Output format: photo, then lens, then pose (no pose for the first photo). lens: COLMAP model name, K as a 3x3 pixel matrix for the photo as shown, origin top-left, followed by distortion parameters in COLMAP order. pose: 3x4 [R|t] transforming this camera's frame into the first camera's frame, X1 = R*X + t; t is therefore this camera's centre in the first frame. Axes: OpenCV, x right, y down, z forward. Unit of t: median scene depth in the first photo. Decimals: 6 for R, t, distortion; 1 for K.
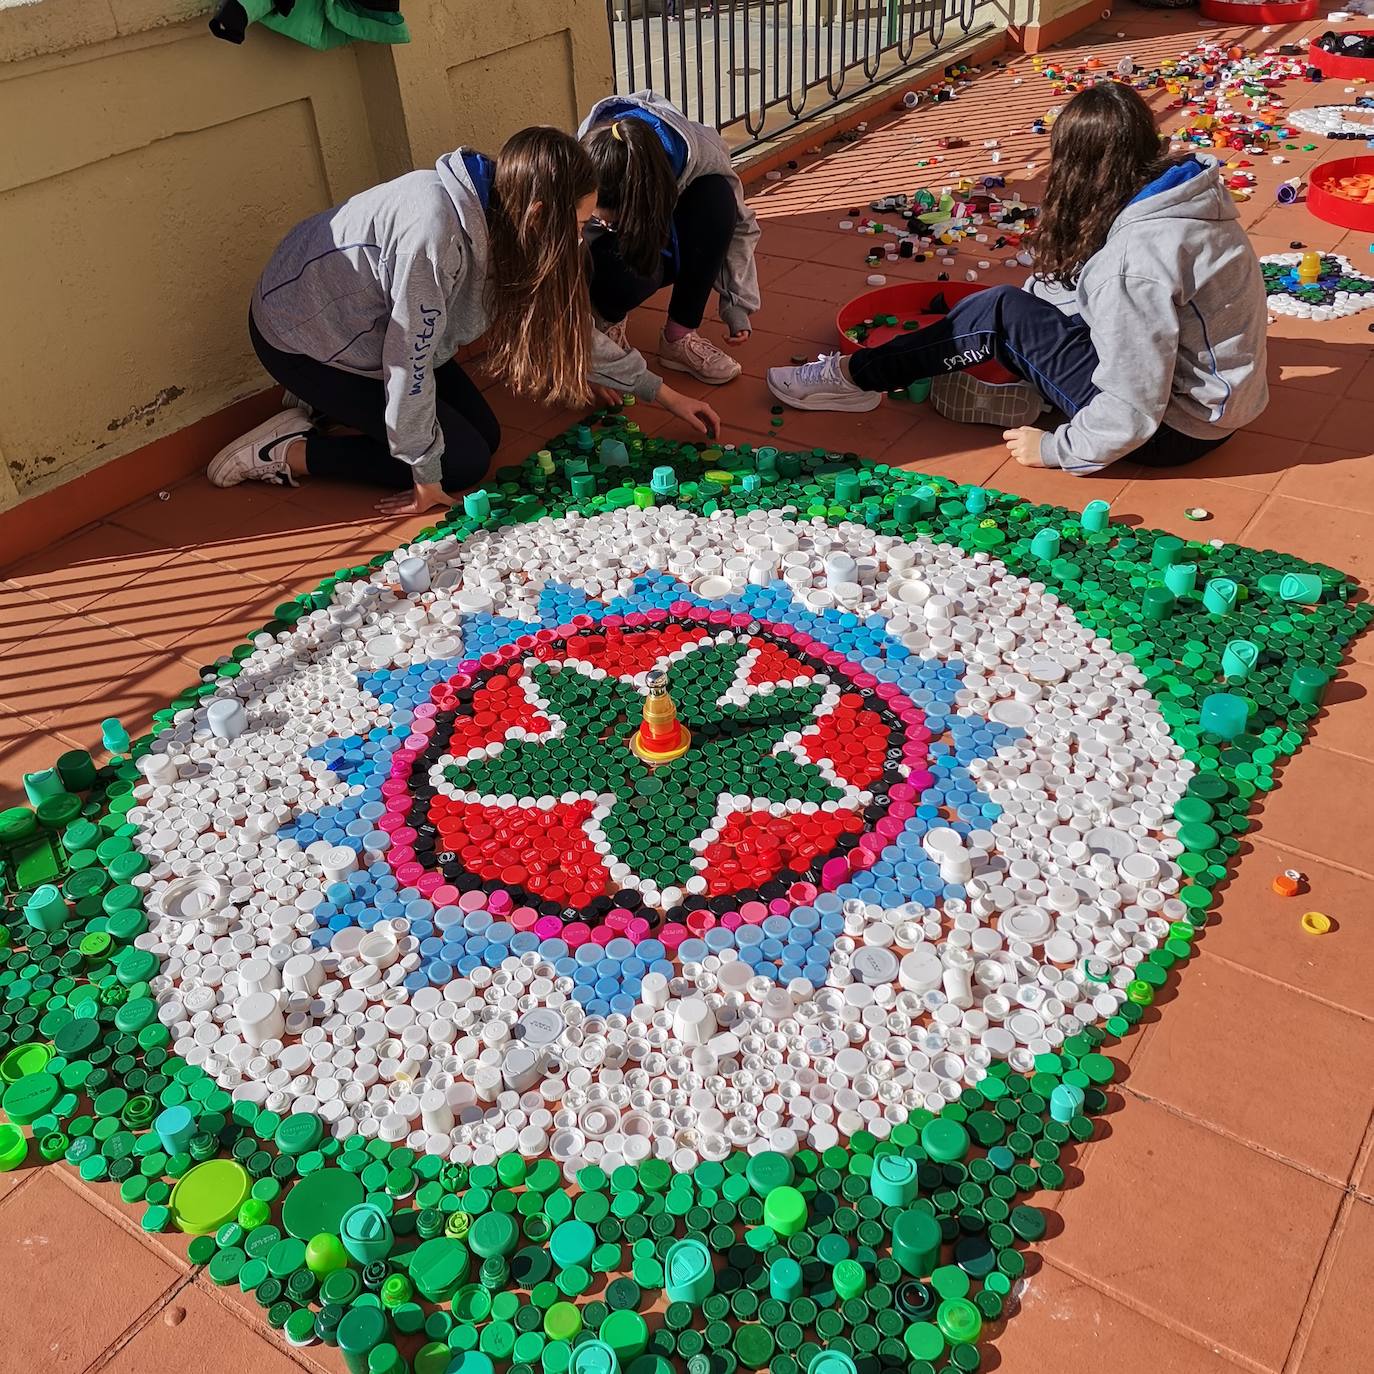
lens RADIAL K [[1495.7, 0, 687.0], [0, 1495.7, 687.0], [0, 0, 1]] dist [-0.009695, -0.007056]
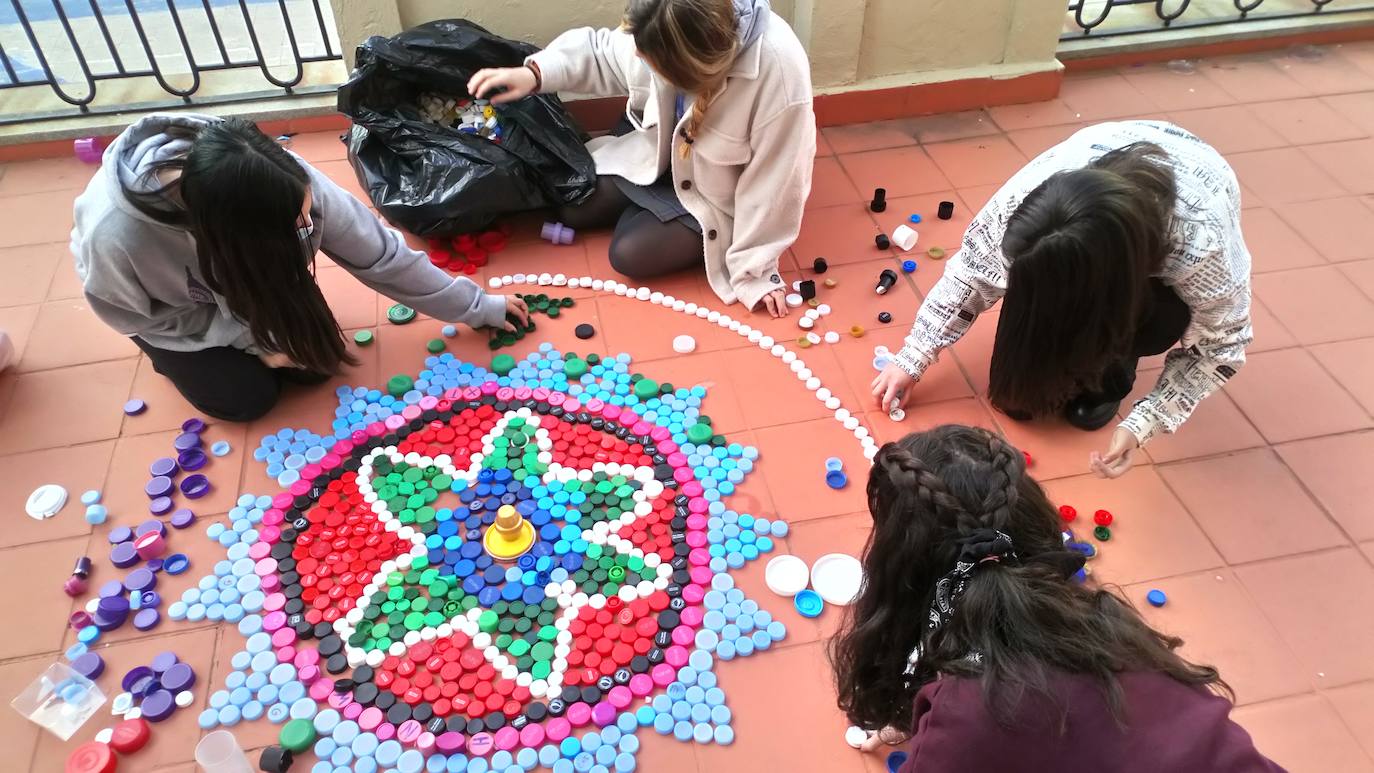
lens RADIAL K [[1010.0, 0, 687.0], [0, 1010.0, 386.5], [0, 0, 1]] dist [0.000226, 0.000637]
pose [[0.712275, 0.495703, -0.496934, 0.419718], [-0.416557, 0.868358, 0.269138, -0.334695], [0.564929, 0.015301, 0.824998, 0.450314]]
